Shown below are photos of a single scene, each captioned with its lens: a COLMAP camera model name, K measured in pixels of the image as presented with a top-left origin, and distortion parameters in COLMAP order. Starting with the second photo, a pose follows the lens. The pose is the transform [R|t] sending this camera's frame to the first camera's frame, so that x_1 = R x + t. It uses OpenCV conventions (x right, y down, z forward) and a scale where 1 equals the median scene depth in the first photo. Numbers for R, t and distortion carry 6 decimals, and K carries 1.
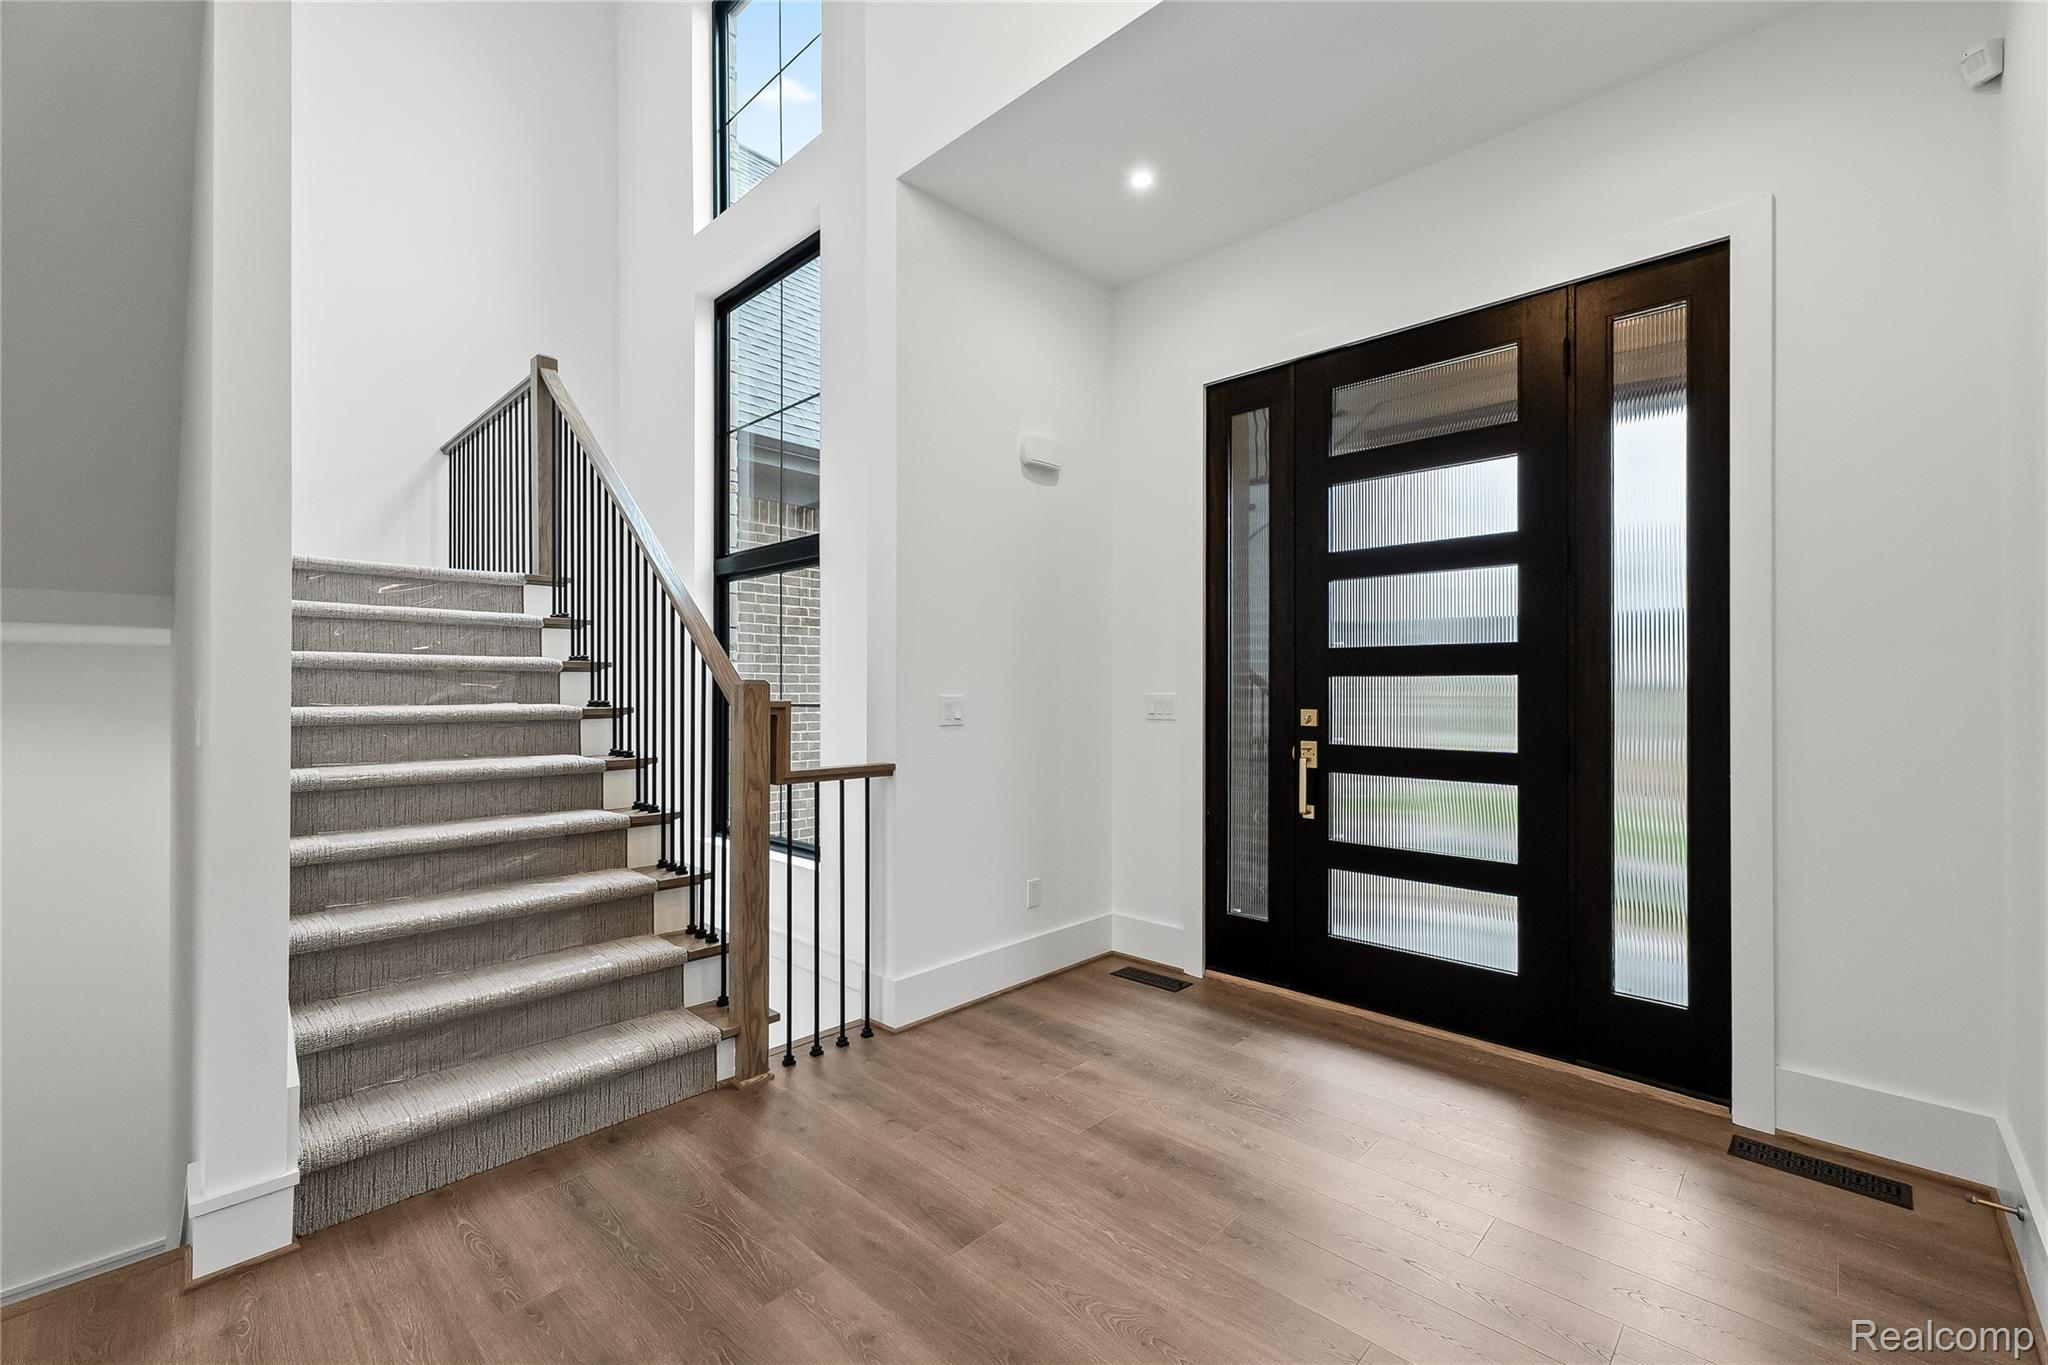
lens RADIAL K [[869.7, 0, 1022.7], [0, 869.7, 682.8], [0, 0, 1]] dist [0.008252, 0.000106]
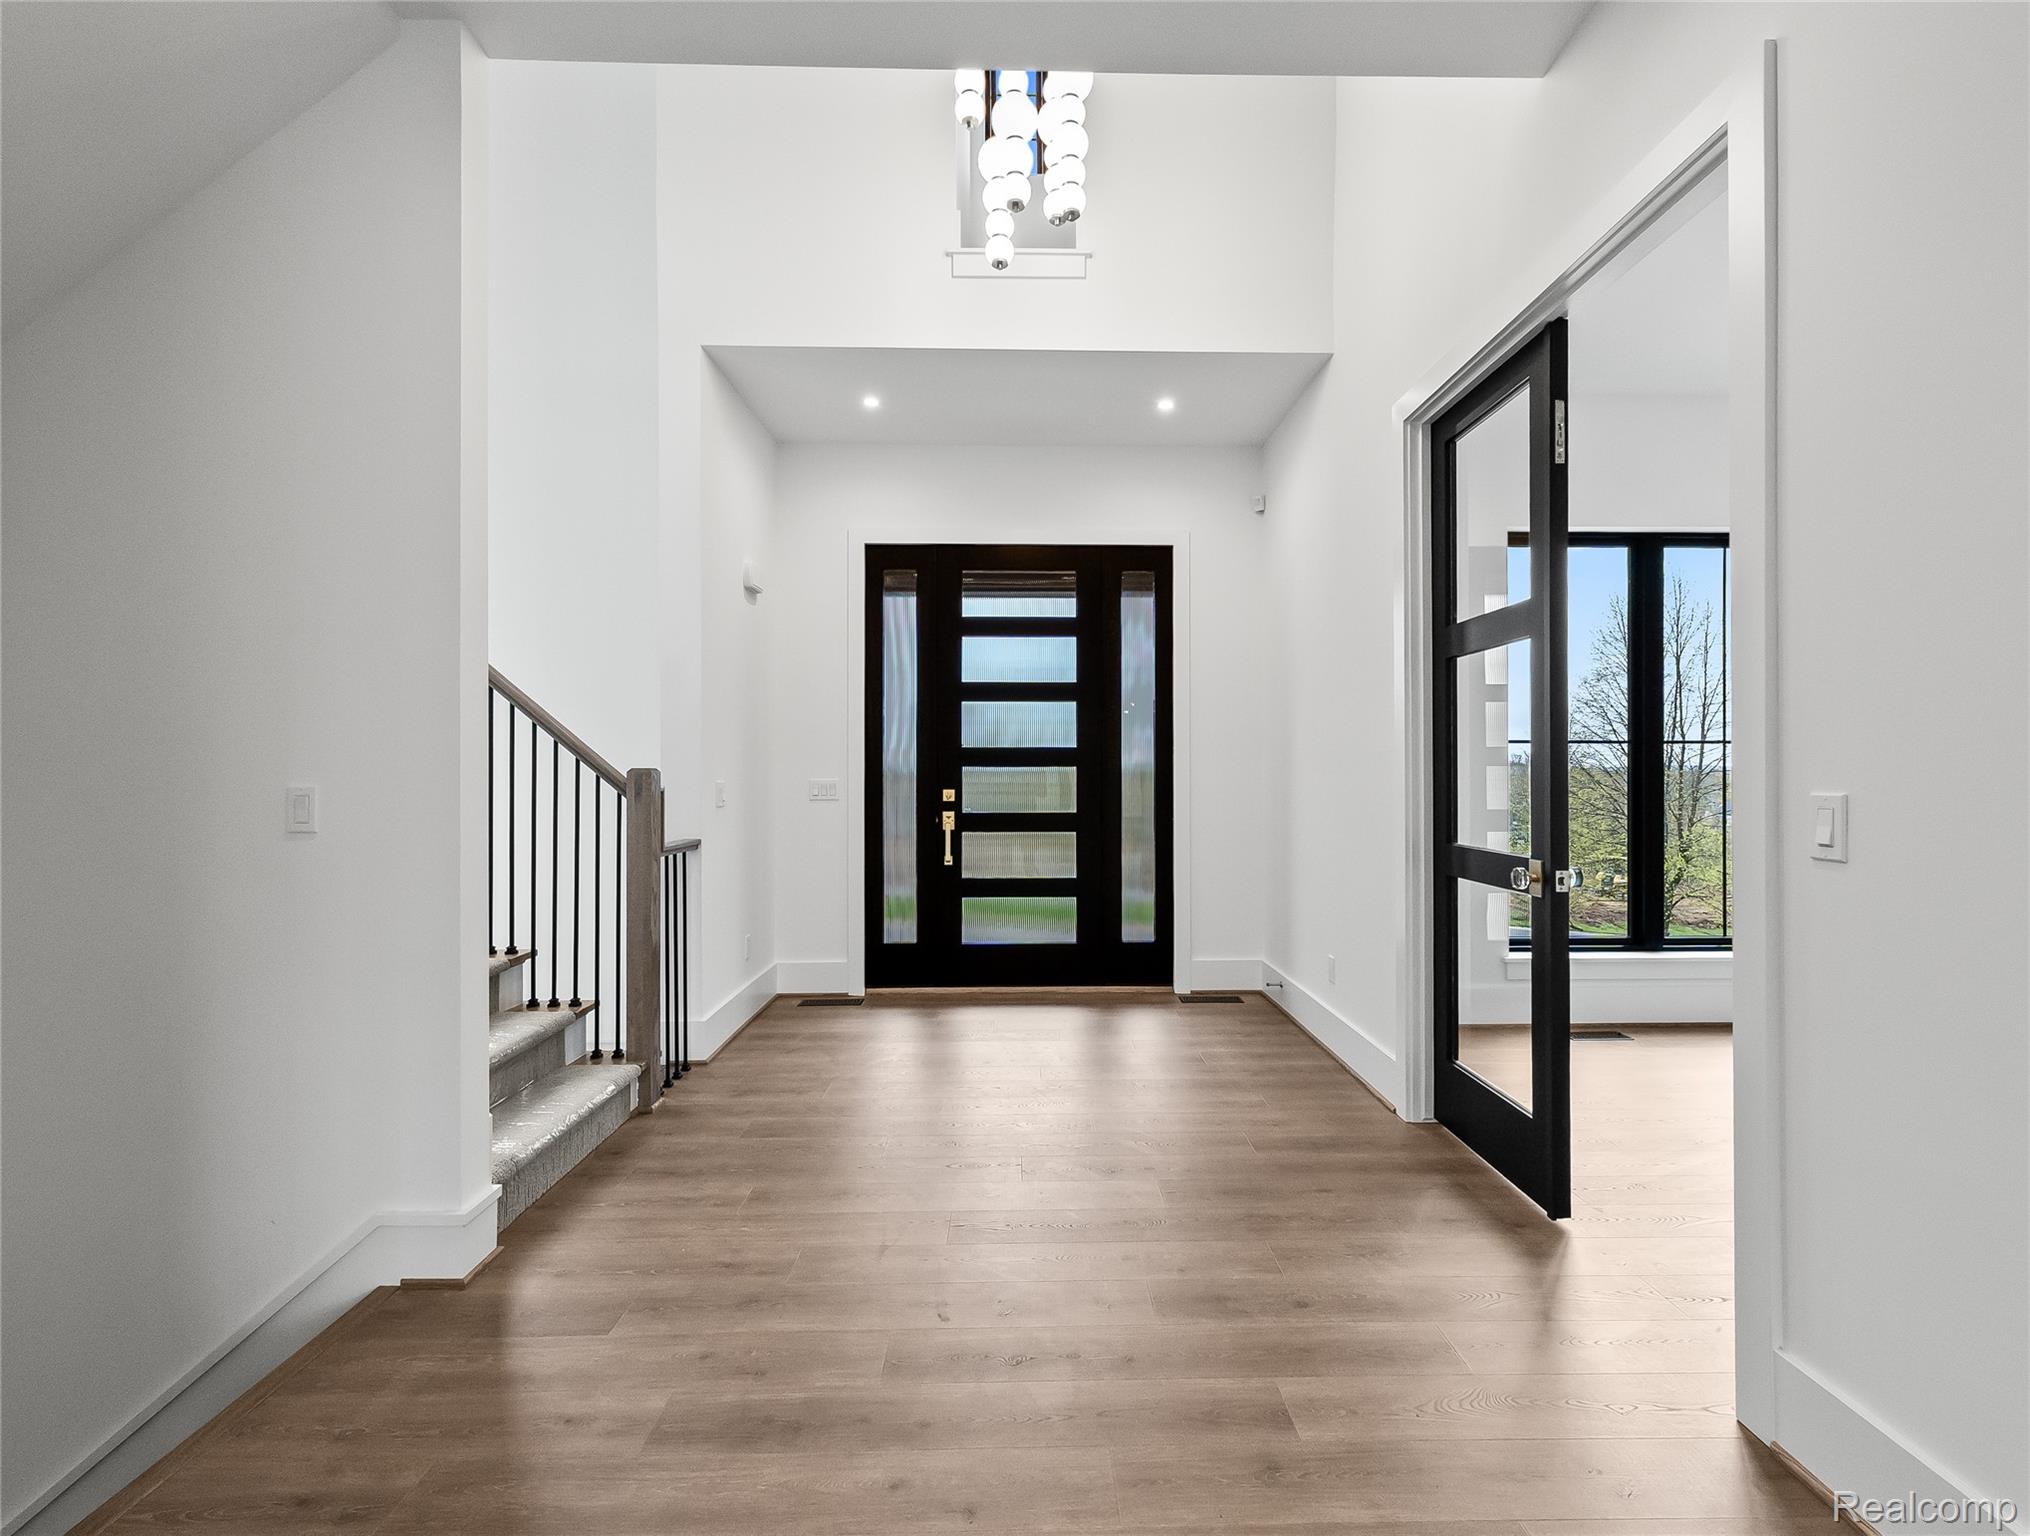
lens RADIAL K [[980.8, 0, 1056.7], [0, 980.8, 771.5], [0, 0, 1]] dist [0.016879, 0.000124]
pose [[0.695225, 0.002554, 0.718788, -0.722640], [-0.002986, 0.999995, -0.000666, 0.001352], [-0.718786, -0.001683, 0.695230, -0.261978]]
